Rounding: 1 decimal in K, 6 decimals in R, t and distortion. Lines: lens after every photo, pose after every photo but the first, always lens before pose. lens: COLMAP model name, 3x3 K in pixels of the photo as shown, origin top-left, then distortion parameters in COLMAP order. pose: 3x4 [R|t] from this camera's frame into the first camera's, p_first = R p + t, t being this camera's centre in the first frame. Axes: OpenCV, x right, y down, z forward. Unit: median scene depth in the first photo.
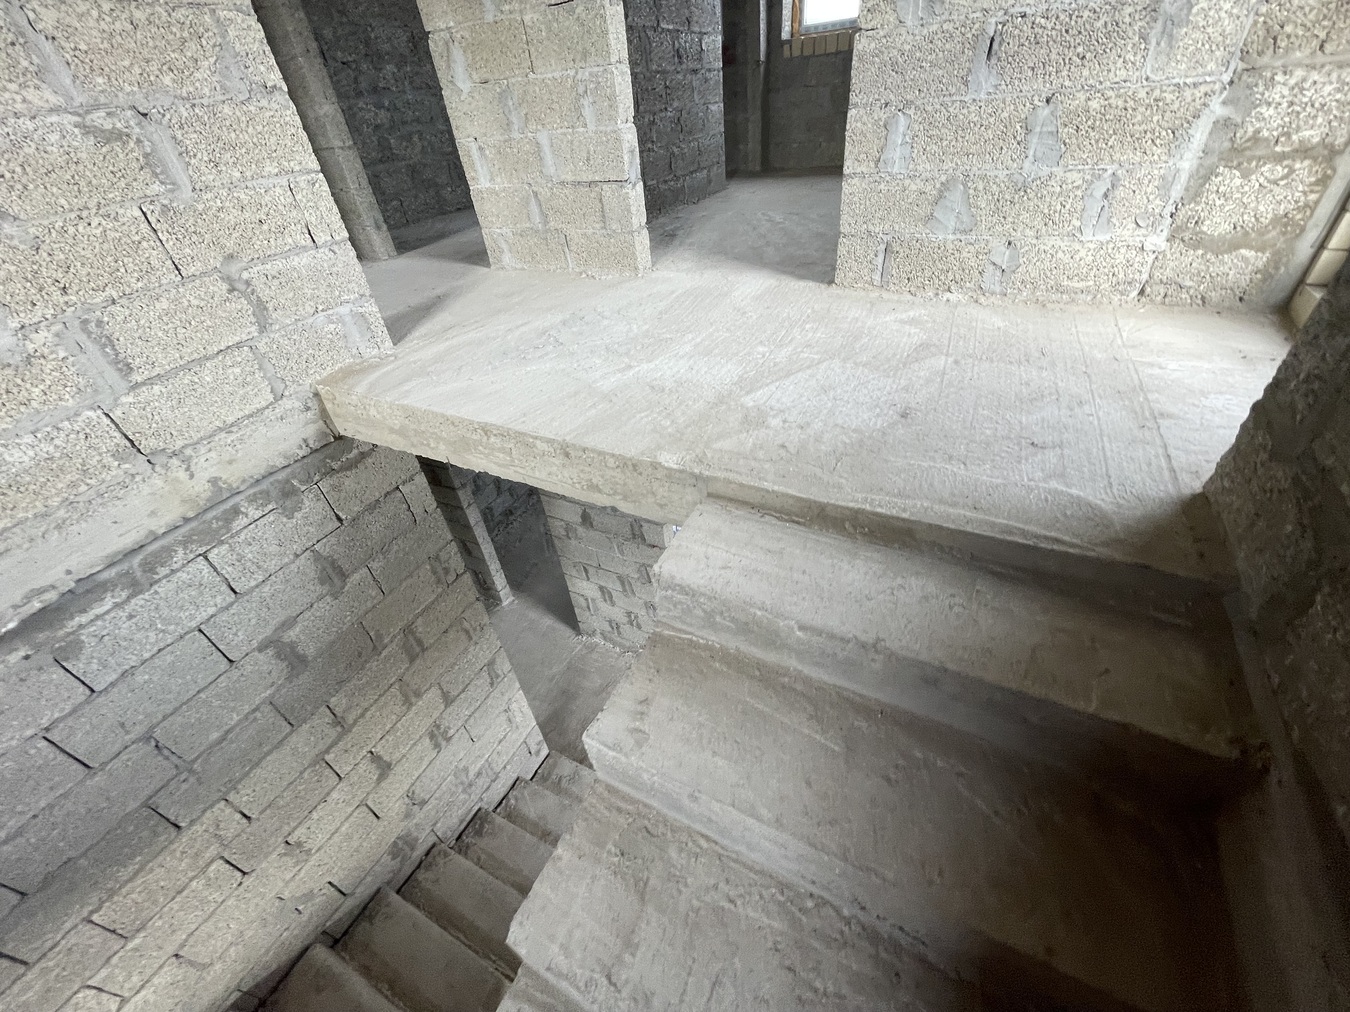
lens RADIAL K [[539.2, 0, 677.0], [0, 539.2, 497.4], [0, 0, 1]] dist [-0.000285, -0.000250]
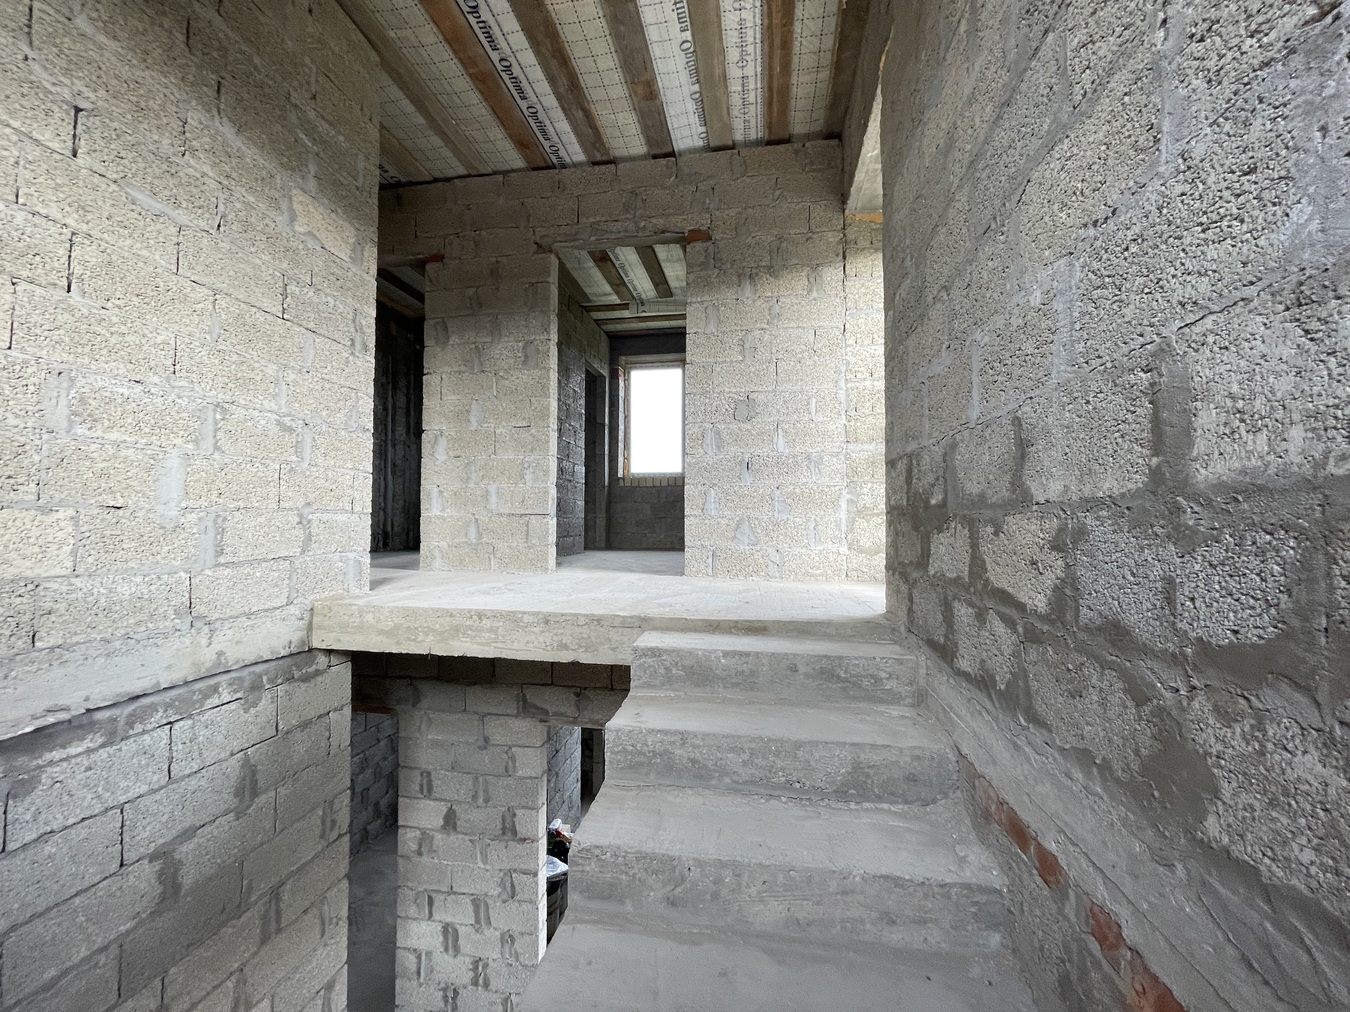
lens RADIAL K [[538.6, 0, 675.0], [0, 538.6, 506.0], [0, 0, 1]] dist [-0.002088, -0.000773]
pose [[0.947883, 0.101578, 0.301992, -0.274266], [0.114837, 0.775199, -0.621191, 0.499637], [-0.297204, 0.623497, 0.723134, -0.304668]]
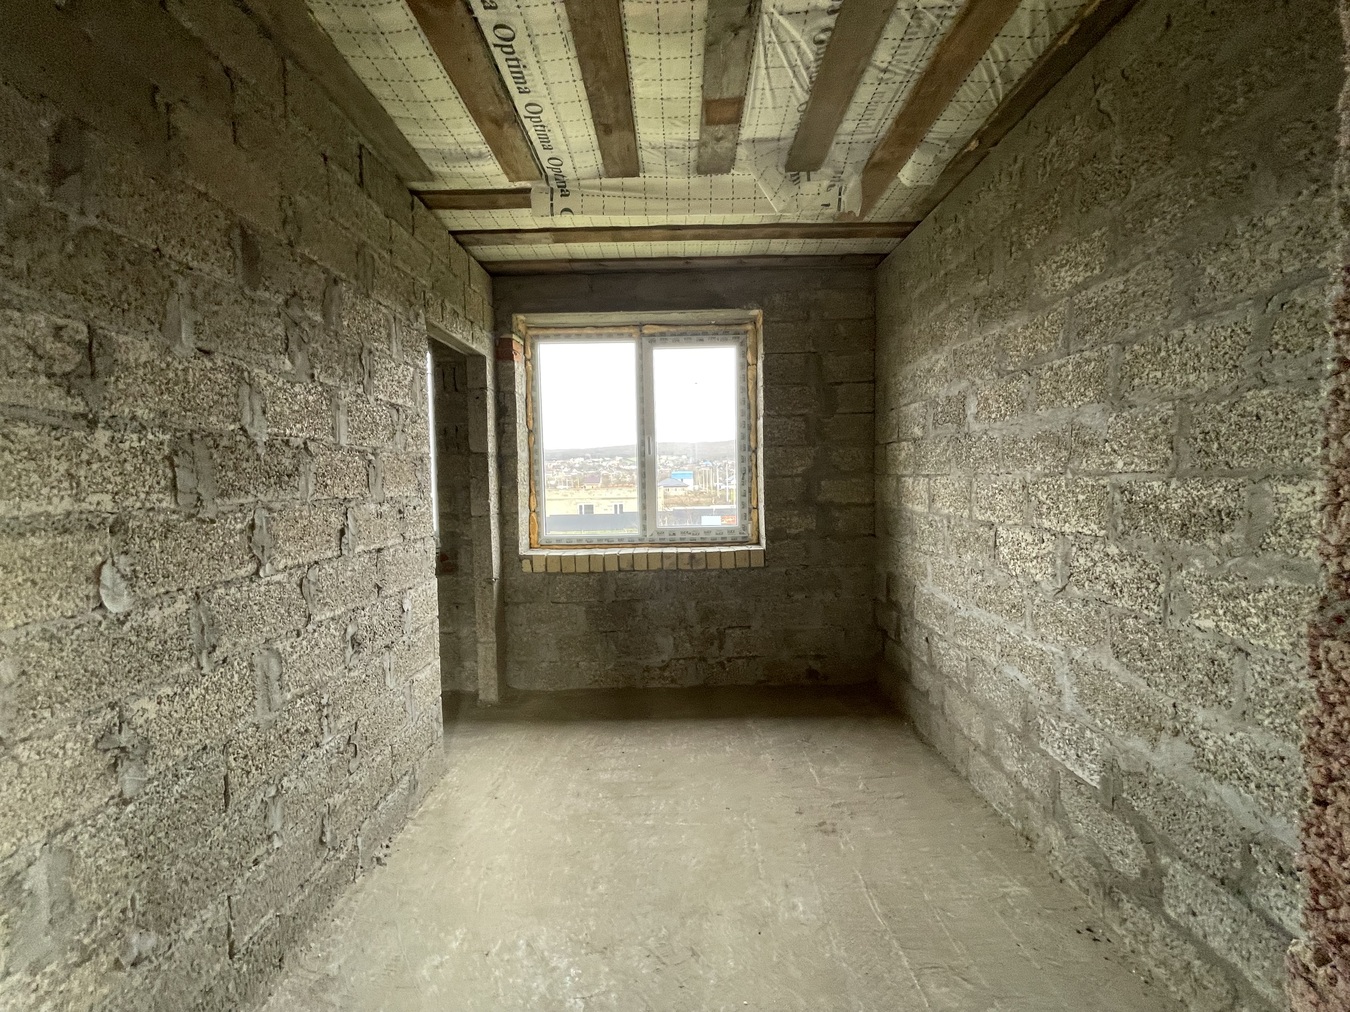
lens RADIAL K [[538.6, 0, 675.0], [0, 538.6, 506.0], [0, 0, 1]] dist [-0.002088, -0.000773]
pose [[0.884215, 0.052101, 0.464165, 0.056975], [0.228757, 0.818111, -0.527603, -1.059257], [-0.407227, 0.572696, 0.711467, 0.717955]]
